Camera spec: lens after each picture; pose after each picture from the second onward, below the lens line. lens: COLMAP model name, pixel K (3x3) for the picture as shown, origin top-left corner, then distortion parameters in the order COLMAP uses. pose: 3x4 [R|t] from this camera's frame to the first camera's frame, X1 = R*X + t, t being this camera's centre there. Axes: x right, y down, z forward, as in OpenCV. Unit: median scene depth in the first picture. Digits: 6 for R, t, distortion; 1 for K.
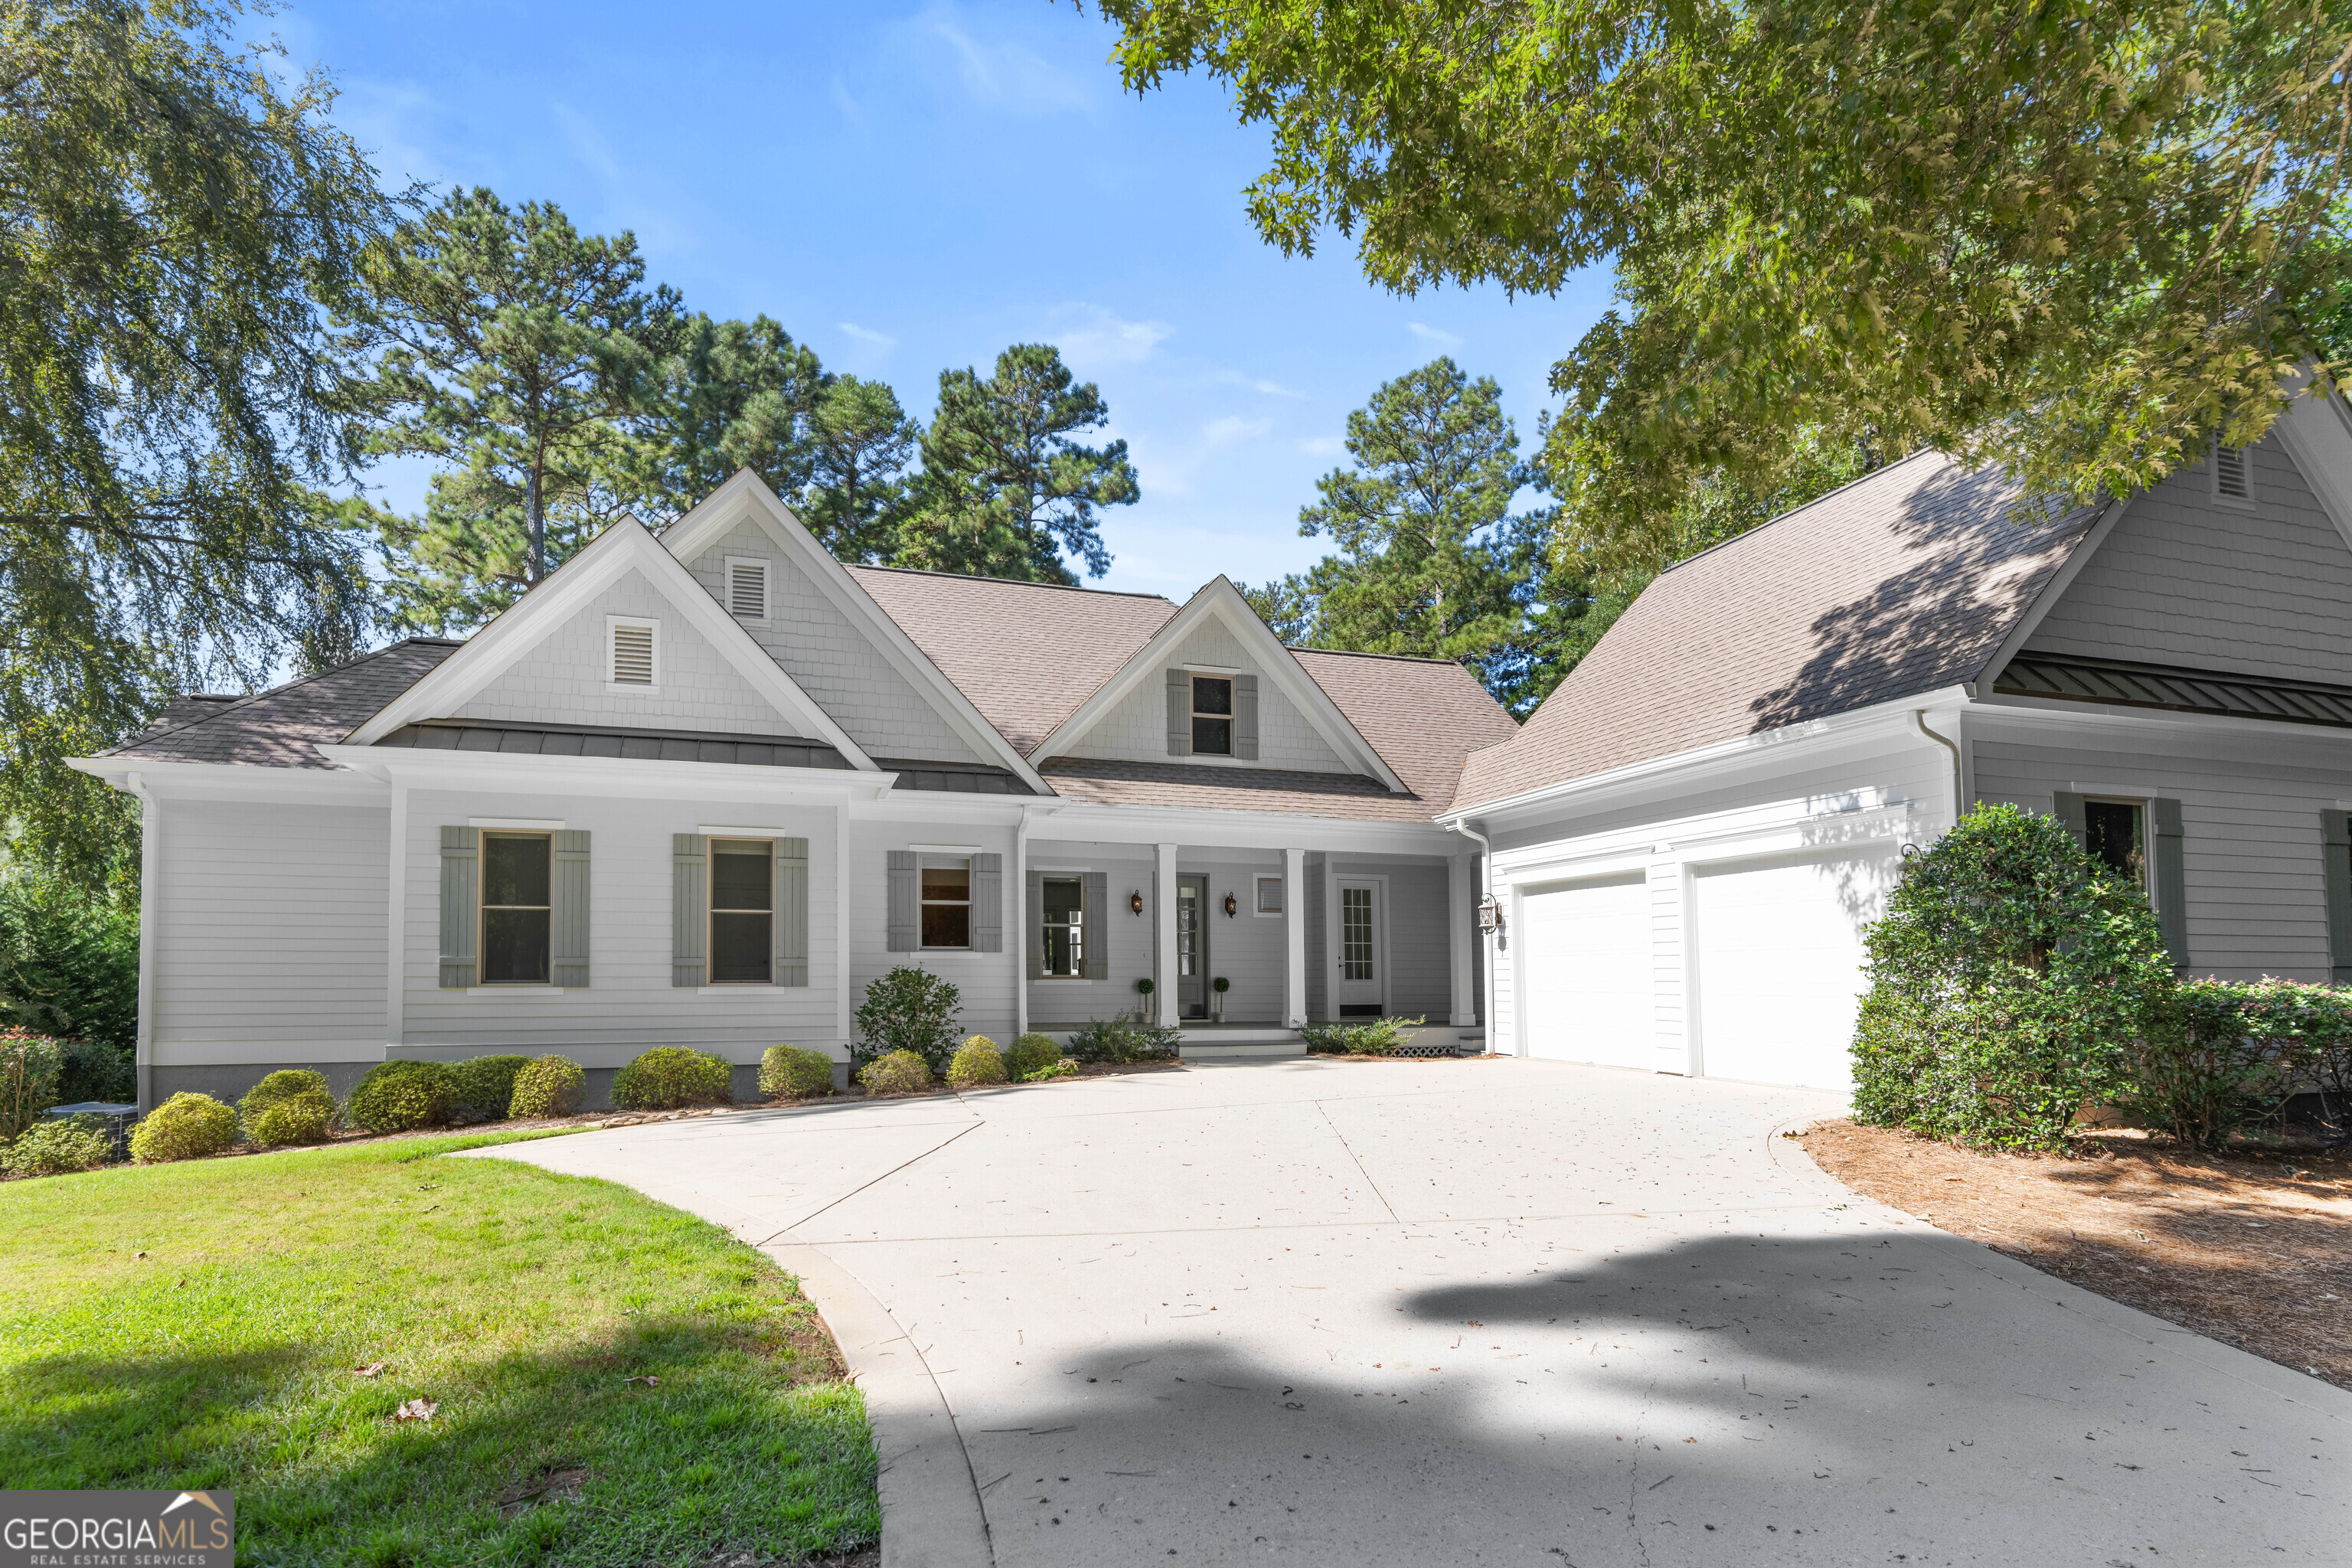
lens RADIAL K [[1129.7, 0, 1167.6], [0, 1129.7, 784.8], [0, 0, 1]] dist [-0.010474, 0.002743]
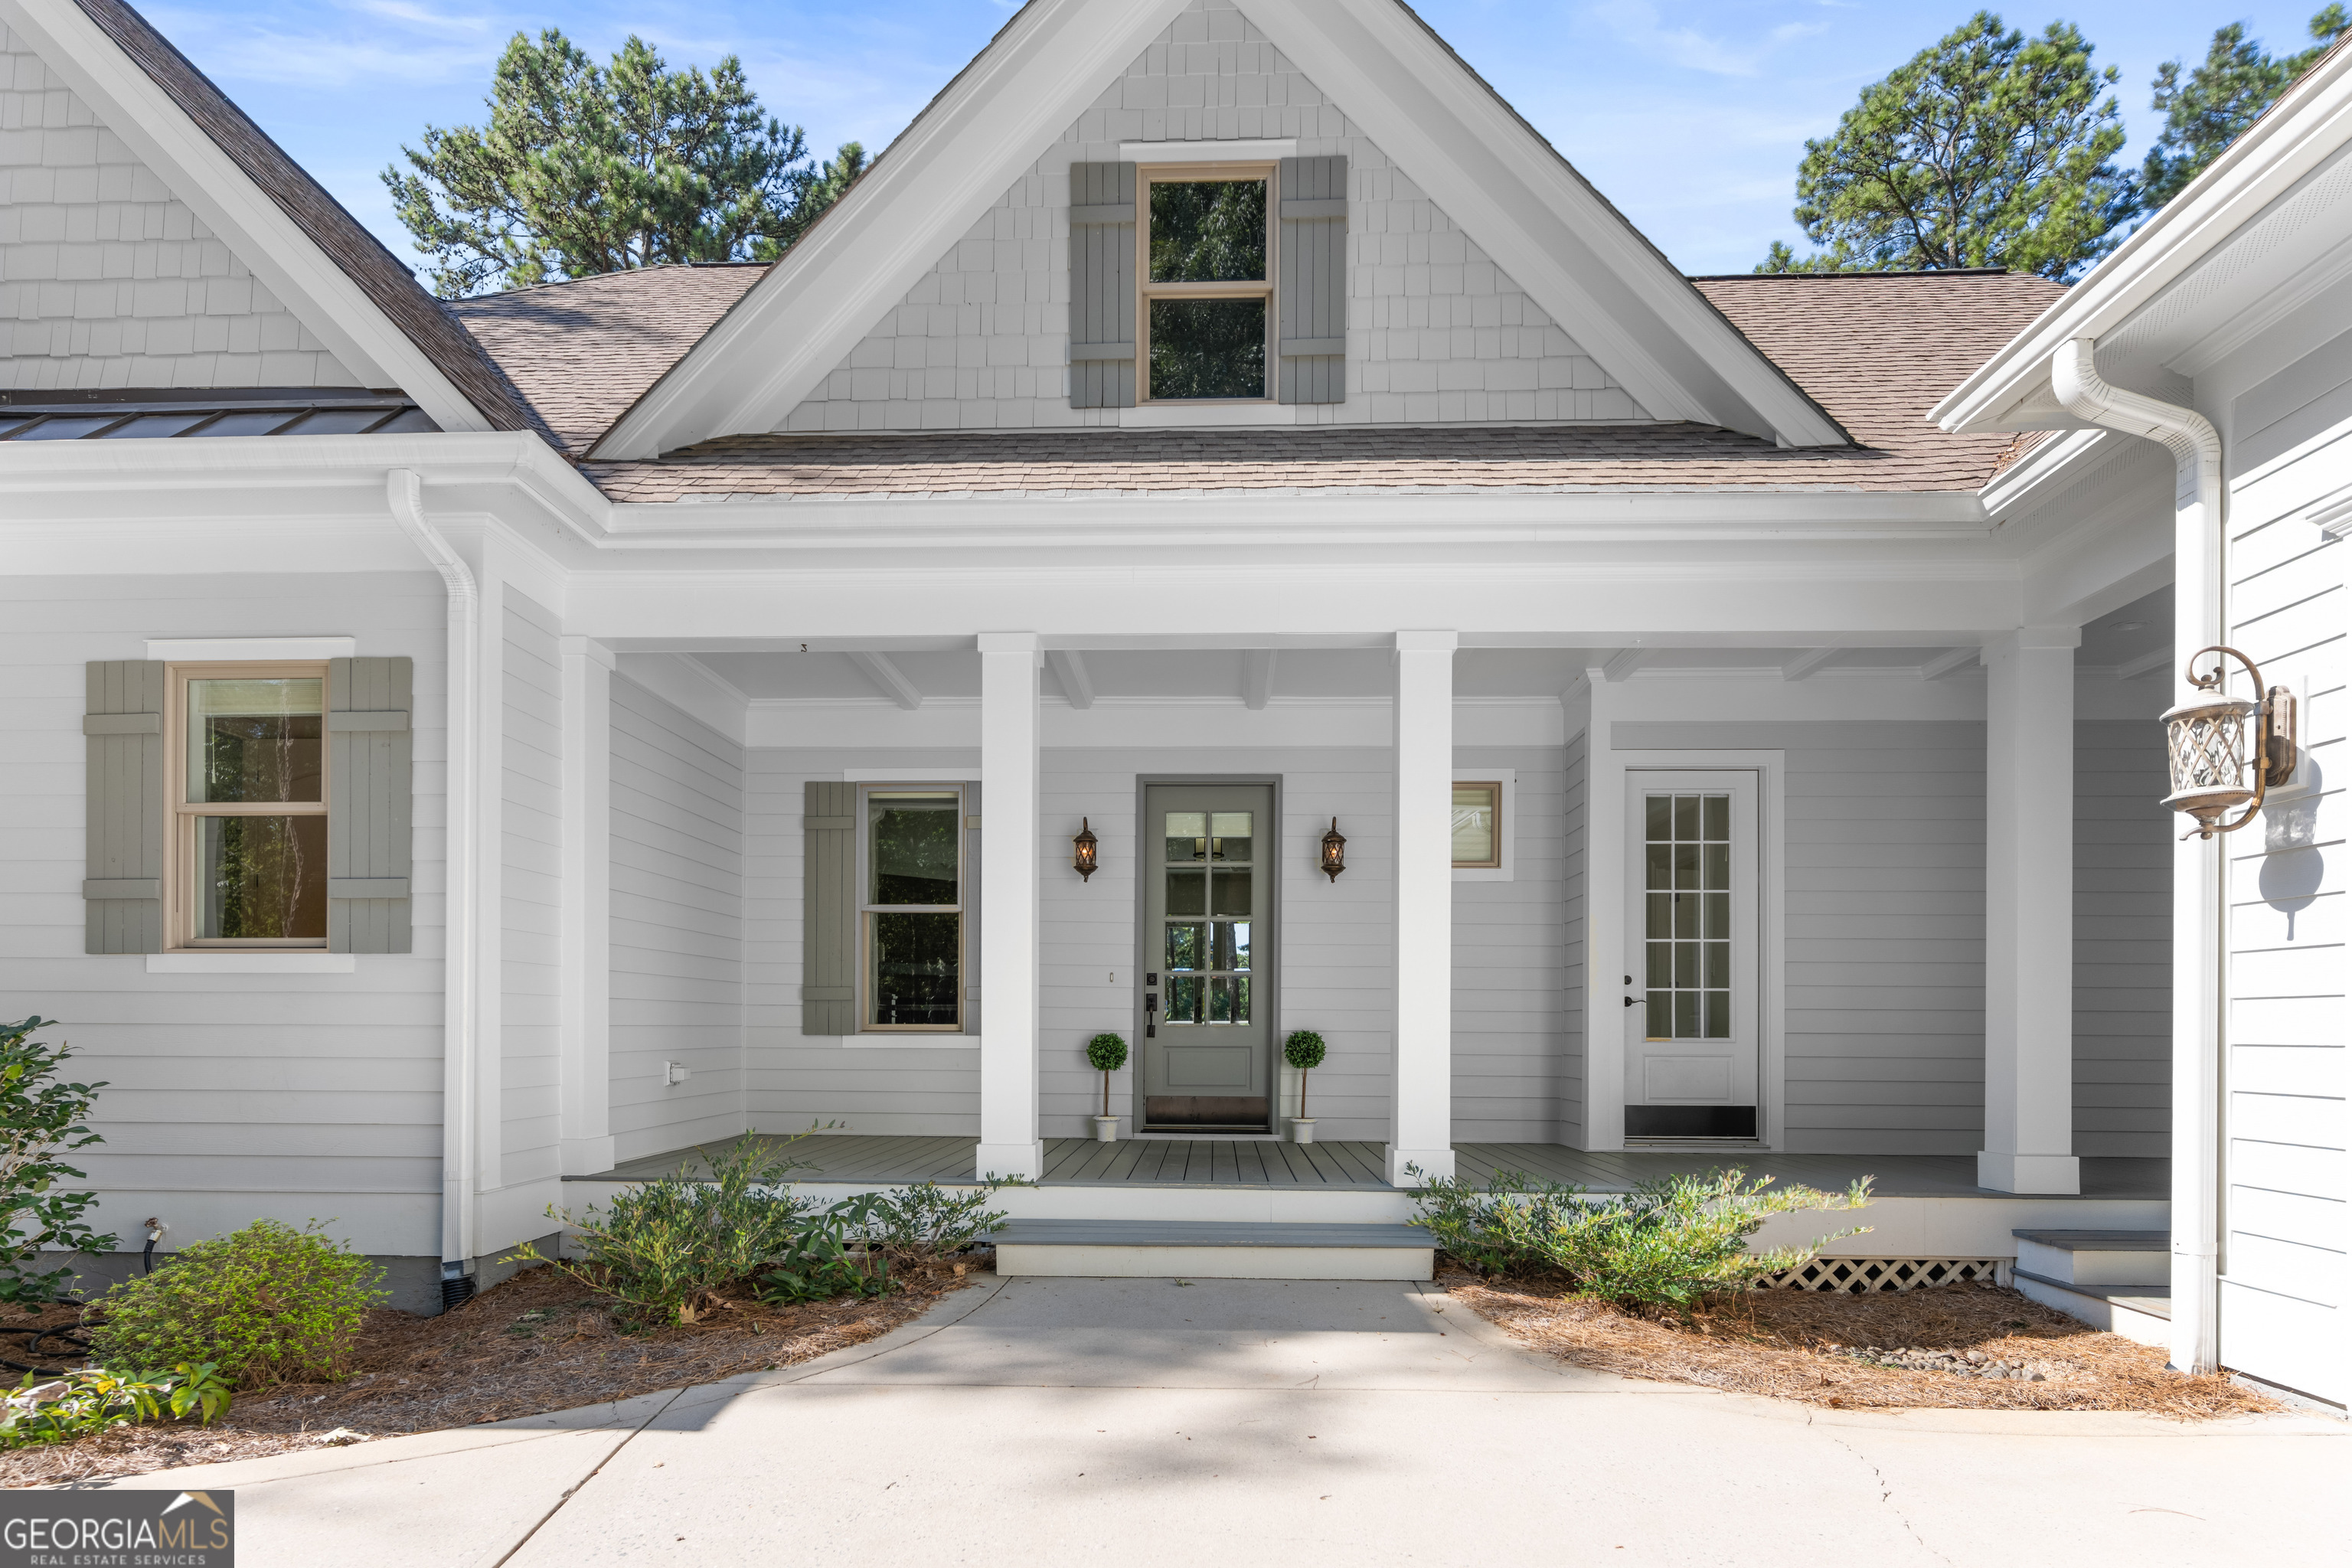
lens RADIAL K [[1129.7, 0, 1211.9], [0, 1129.7, 999.3], [0, 0, 1]] dist [-0.010474, 0.002743]
pose [[0.942667, -0.005077, -0.333697, 0.147781], [0.052177, 0.989831, 0.132336, 0.104544], [0.329632, -0.142160, 0.933345, 0.615391]]
